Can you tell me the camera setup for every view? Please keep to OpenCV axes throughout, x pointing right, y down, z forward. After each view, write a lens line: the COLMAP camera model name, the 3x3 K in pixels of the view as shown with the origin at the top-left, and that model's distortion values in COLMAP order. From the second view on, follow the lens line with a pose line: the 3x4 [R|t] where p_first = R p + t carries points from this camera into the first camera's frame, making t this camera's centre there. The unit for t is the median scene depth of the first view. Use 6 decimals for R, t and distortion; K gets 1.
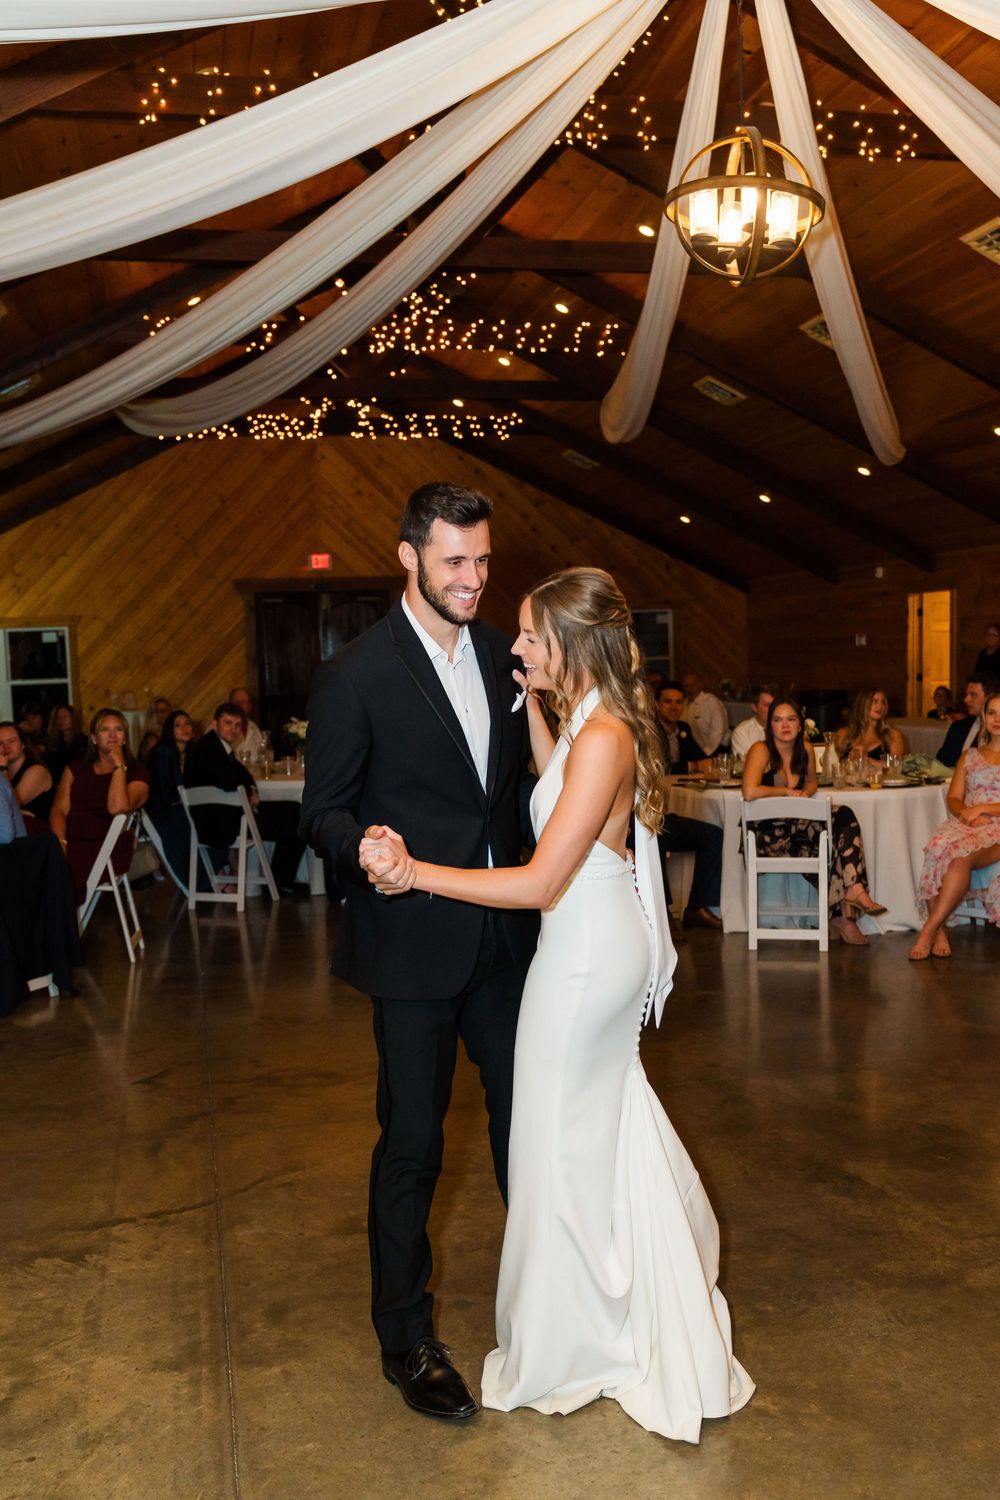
lens RADIAL K [[1396.9, 0, 500.0], [0, 1396.9, 750.0], [0, 0, 1]] dist [-0.030733, 0.007979]
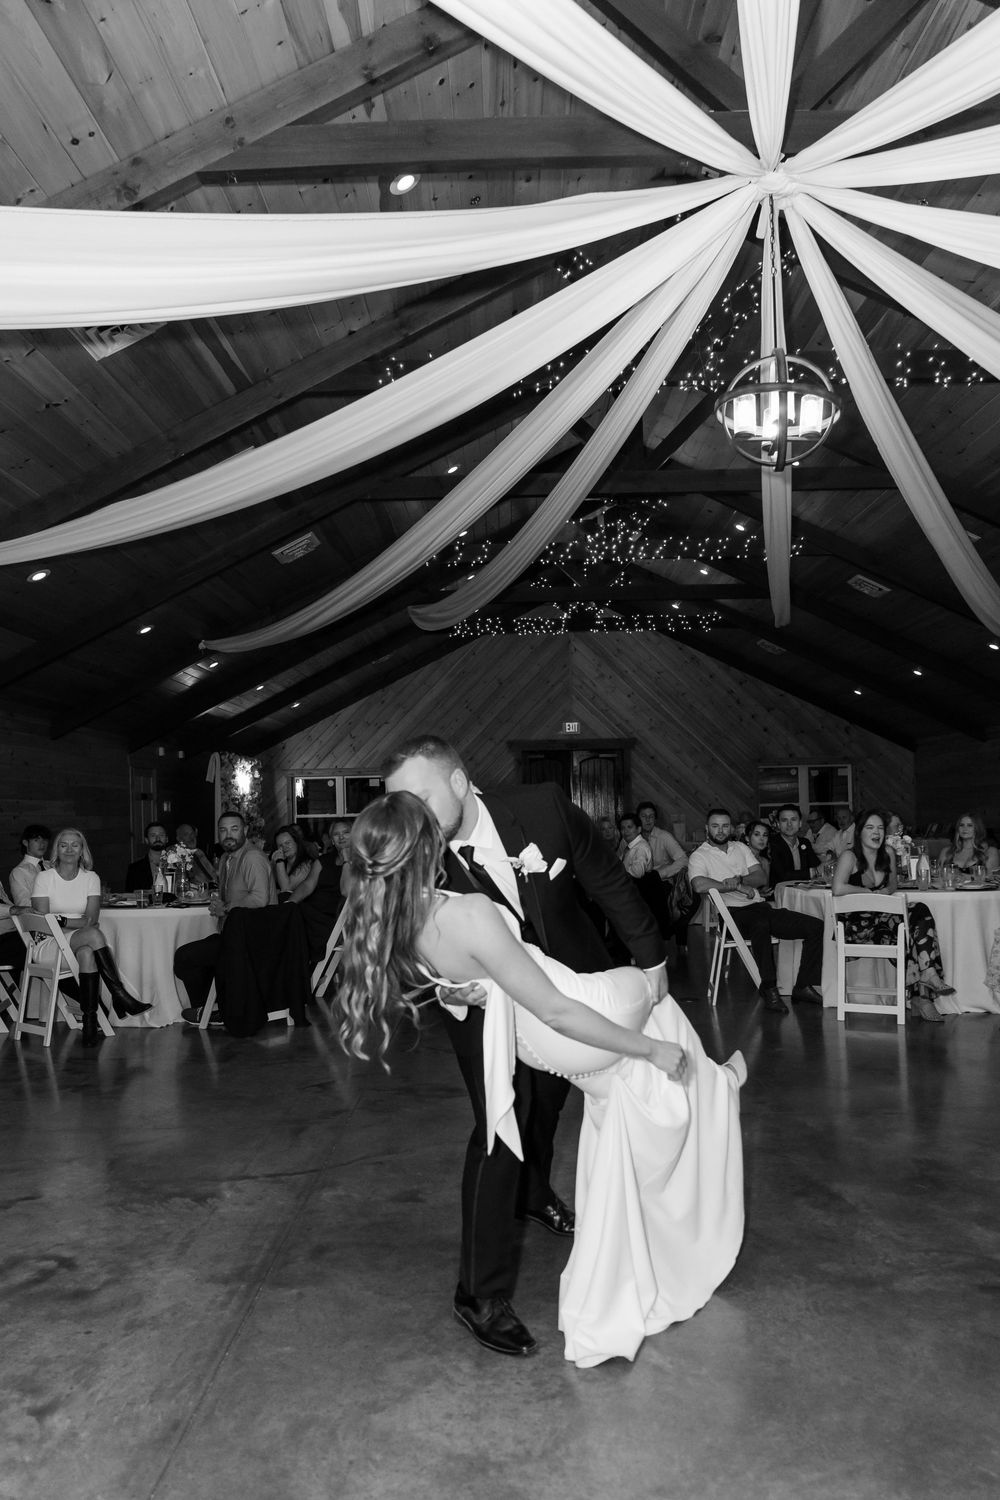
lens RADIAL K [[1064.3, 0, 505.0], [0, 1064.3, 773.7], [0, 0, 1]] dist [-0.029224, -0.000849]
pose [[0.975114, 0.003669, -0.221674, 0.094334], [-0.026027, 0.994844, -0.098025, 0.026684], [0.220171, 0.101355, 0.970181, 0.024876]]
